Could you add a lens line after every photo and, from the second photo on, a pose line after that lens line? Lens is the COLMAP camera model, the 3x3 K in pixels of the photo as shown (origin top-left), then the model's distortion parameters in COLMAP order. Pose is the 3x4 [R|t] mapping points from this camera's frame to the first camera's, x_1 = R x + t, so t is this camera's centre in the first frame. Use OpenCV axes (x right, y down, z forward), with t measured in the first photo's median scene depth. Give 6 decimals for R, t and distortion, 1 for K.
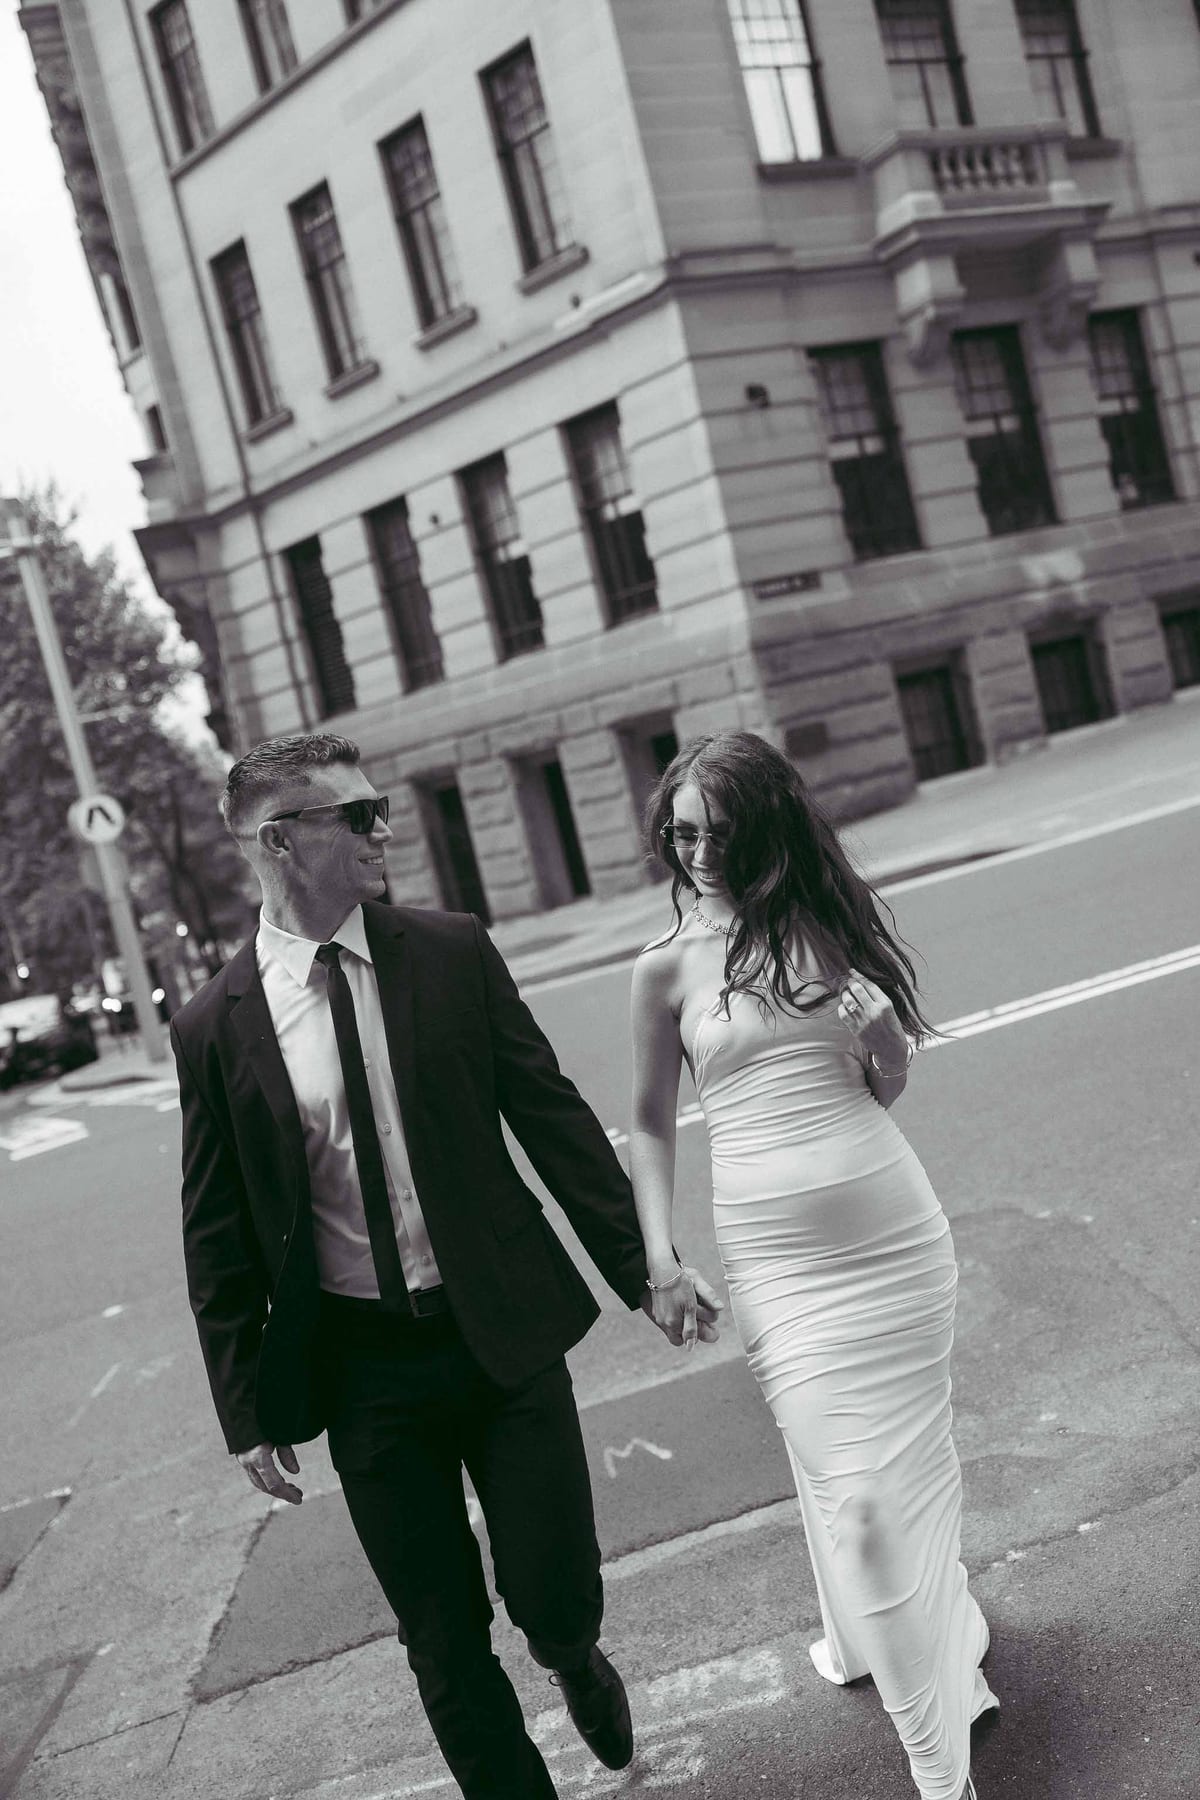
lens RADIAL K [[1804.2, 0, 610.1], [0, 1804.2, 894.7], [0, 0, 1]] dist [-0.016724, 0.000000]
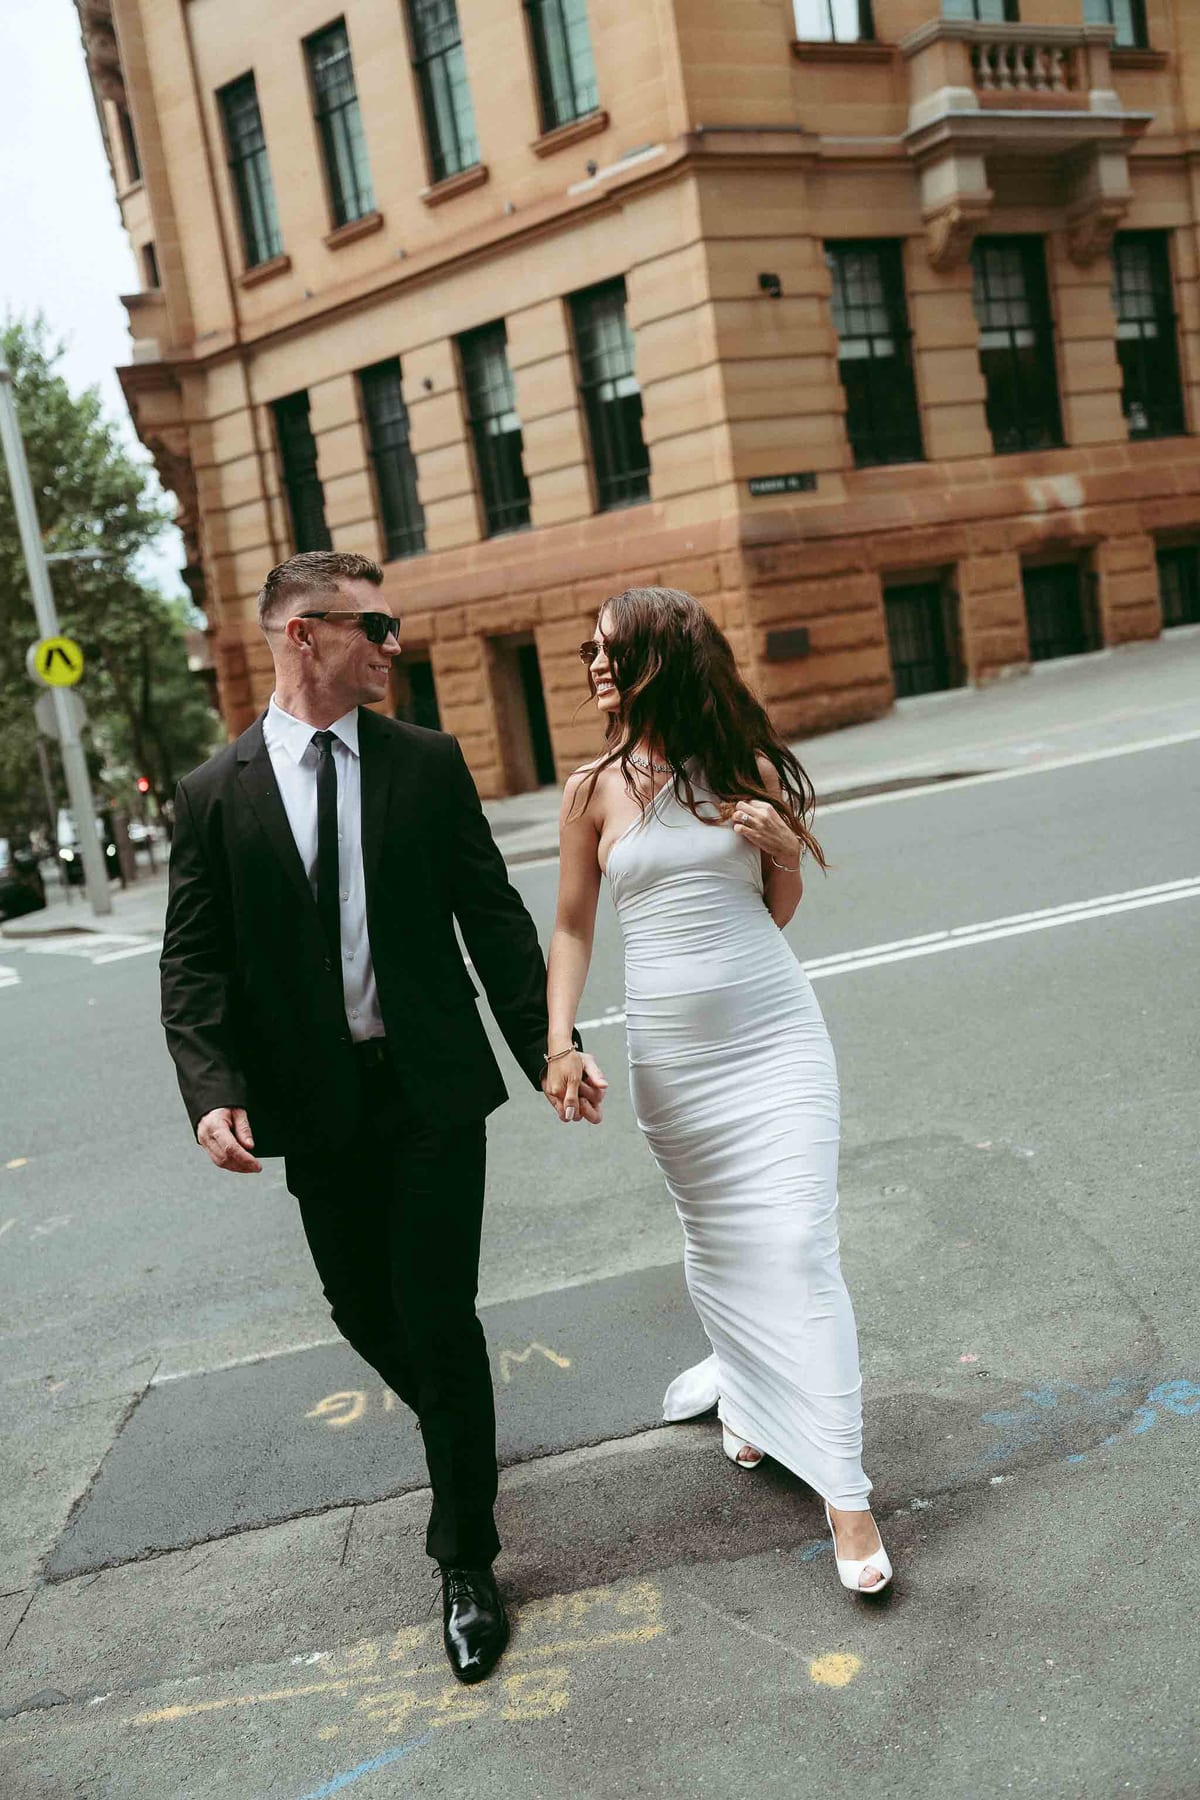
lens RADIAL K [[1804.2, 0, 606.0], [0, 1804.2, 901.9], [0, 0, 1]] dist [-0.016724, 0.000000]
pose [[0.996198, 0.084738, 0.020198, 0.002287], [-0.085828, 0.994430, 0.061173, 0.001685], [-0.014901, -0.062674, 0.997923, 0.012042]]
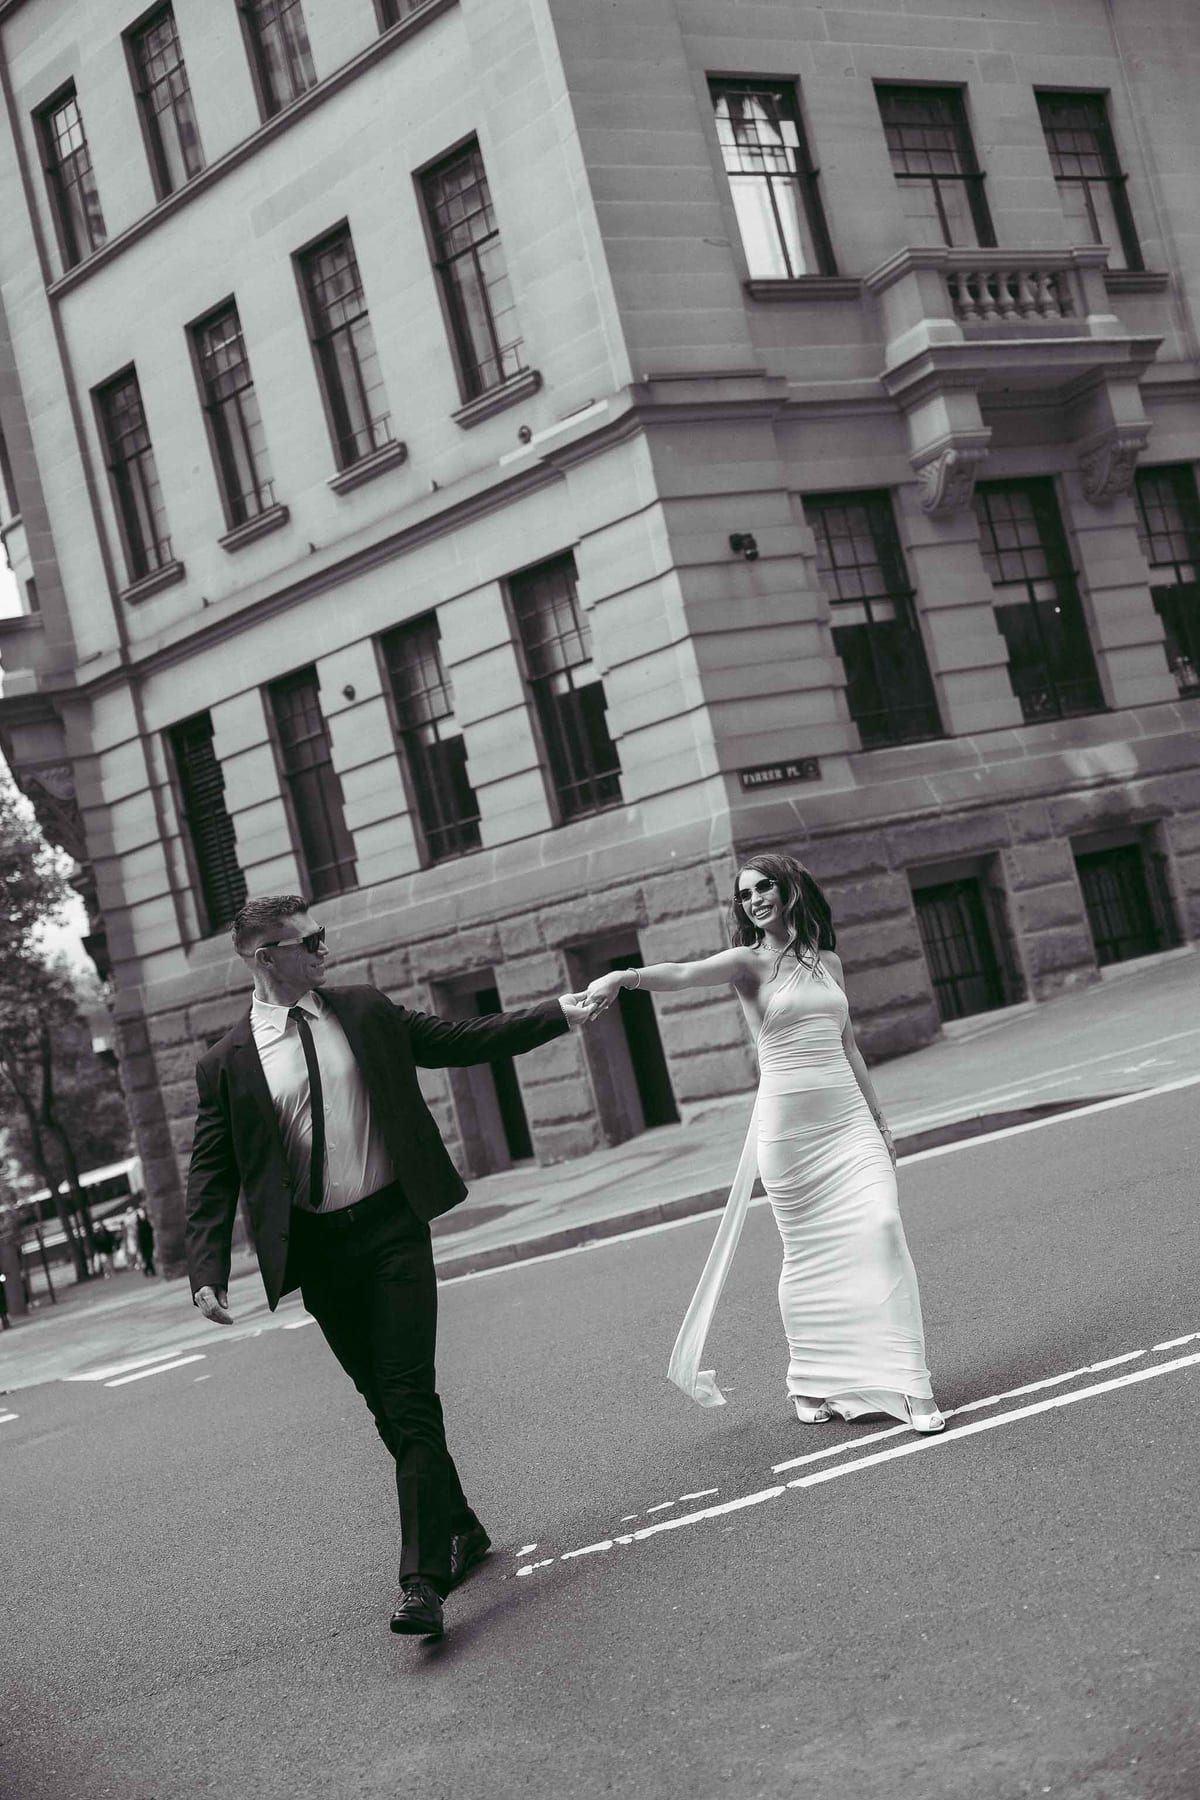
lens RADIAL K [[1804.2, 0, 587.6], [0, 1804.2, 907.1], [0, 0, 1]] dist [-0.016724, 0.000000]
pose [[0.999858, 0.014466, 0.008604, 0.005721], [-0.013138, 0.990300, -0.138321, 0.000627], [-0.010522, 0.138188, 0.990350, 0.202549]]
